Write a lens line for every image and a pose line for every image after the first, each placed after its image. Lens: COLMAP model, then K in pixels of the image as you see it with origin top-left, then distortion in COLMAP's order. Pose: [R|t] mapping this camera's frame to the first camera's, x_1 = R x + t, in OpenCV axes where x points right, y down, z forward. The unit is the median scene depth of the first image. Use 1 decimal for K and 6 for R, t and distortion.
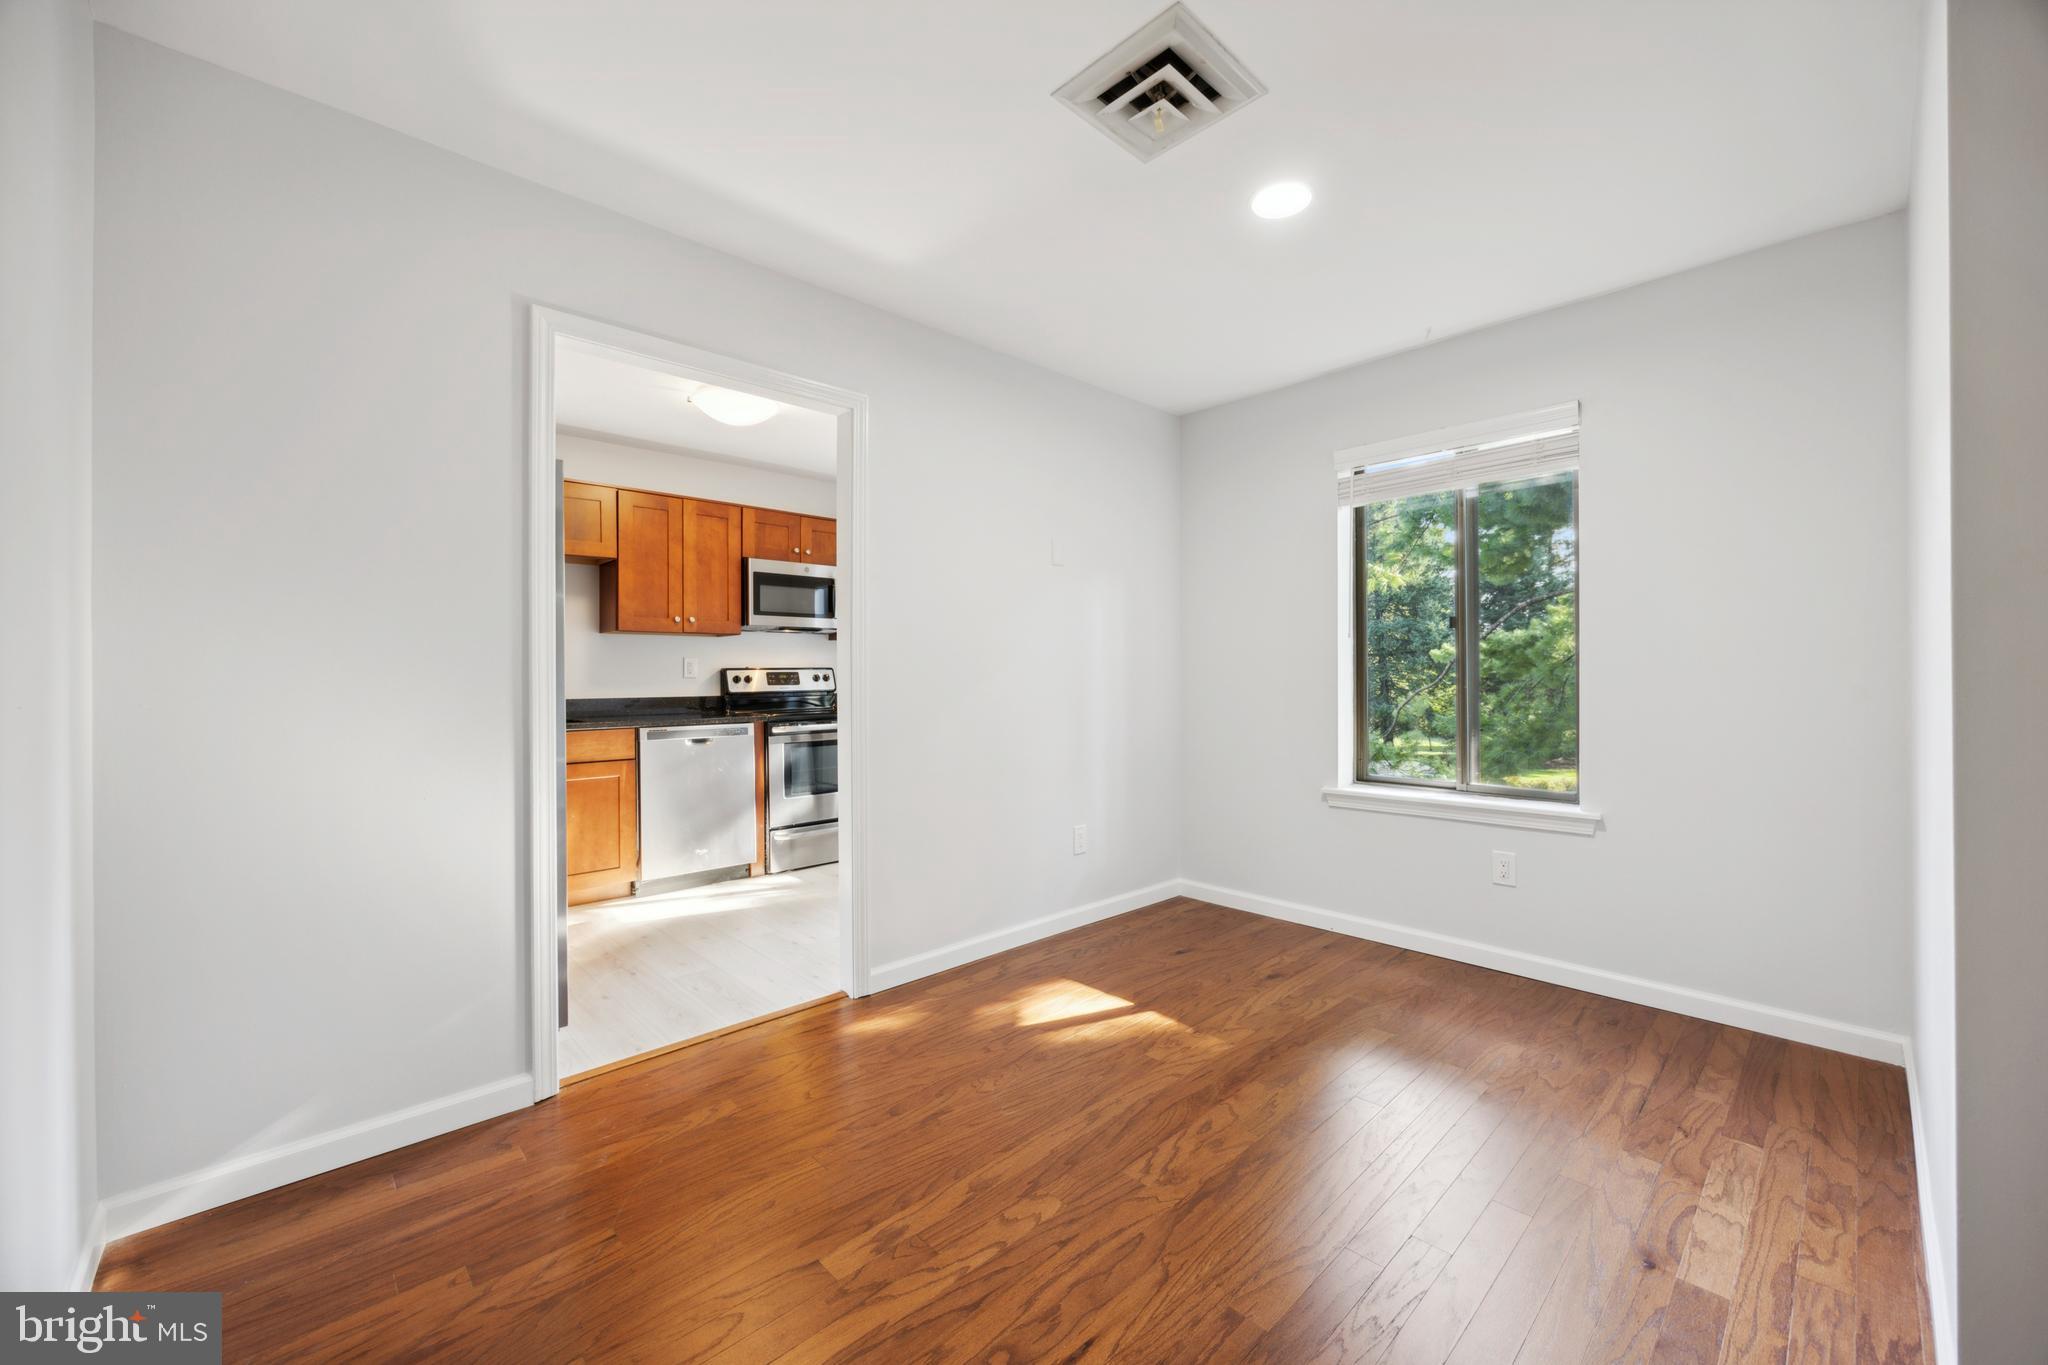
lens RADIAL K [[794.1, 0, 1016.2], [0, 794.1, 679.5], [0, 0, 1]] dist [-0.003790, -0.000348]
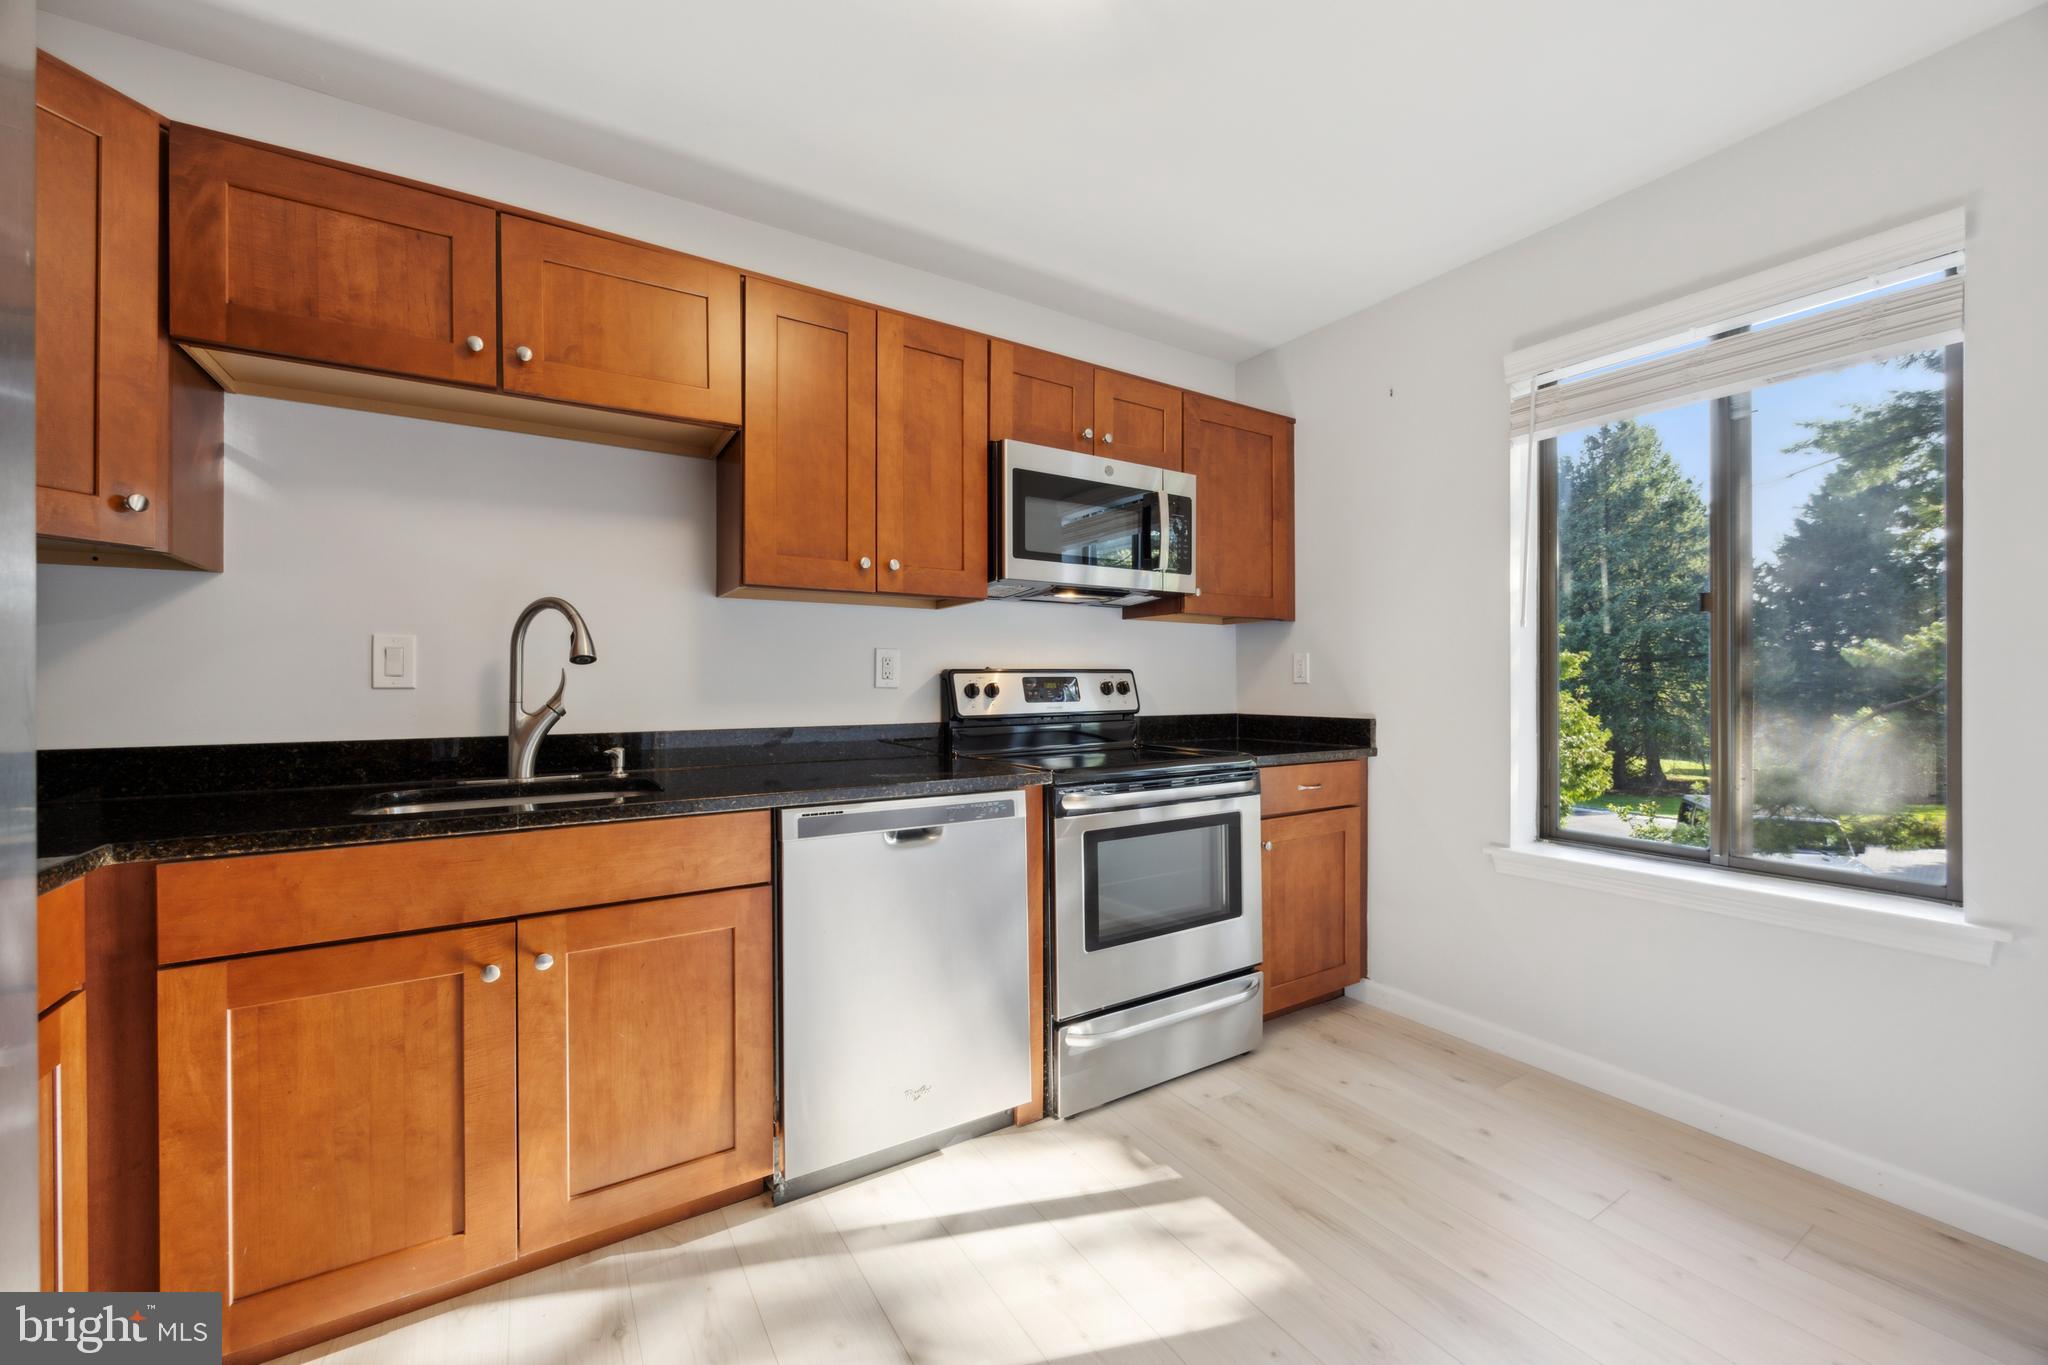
lens RADIAL K [[794.1, 0, 1026.1], [0, 794.1, 676.8], [0, 0, 1]] dist [-0.003790, -0.000348]
pose [[0.982809, 0.000417, -0.184624, -0.234398], [-0.002996, 0.999902, -0.013690, -0.002416], [0.184600, 0.014008, 0.982714, 0.528995]]
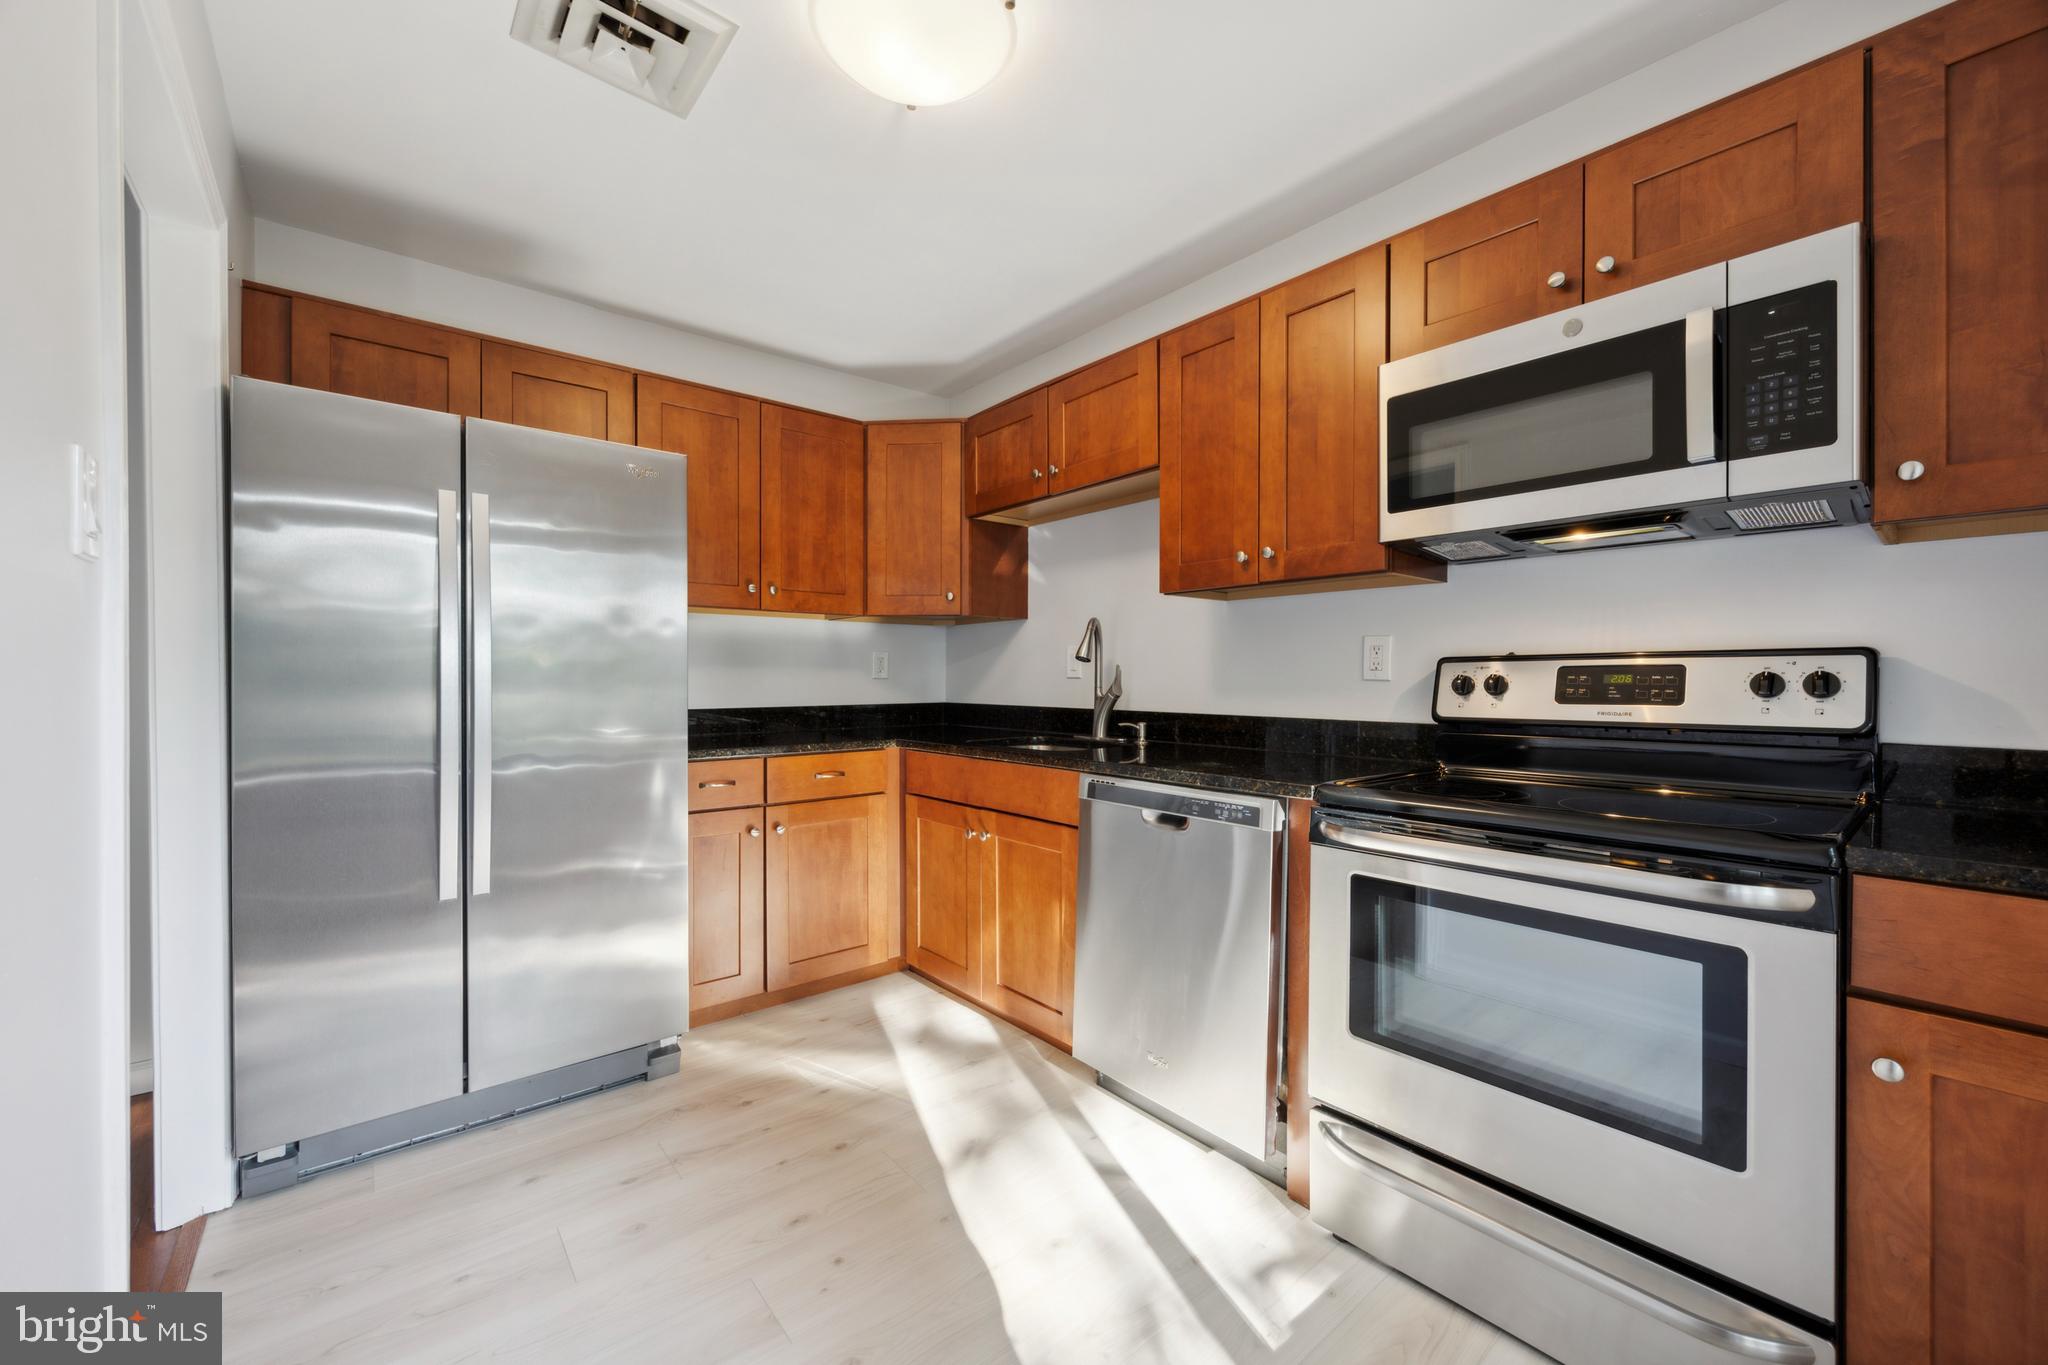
lens RADIAL K [[794.1, 0, 1008.3], [0, 794.1, 675.8], [0, 0, 1]] dist [-0.003790, -0.000348]
pose [[-0.061494, 0.001218, -0.998107, 0.053904], [-0.007948, 0.999967, 0.001710, -0.004074], [0.998076, 0.008038, -0.061483, 0.844197]]
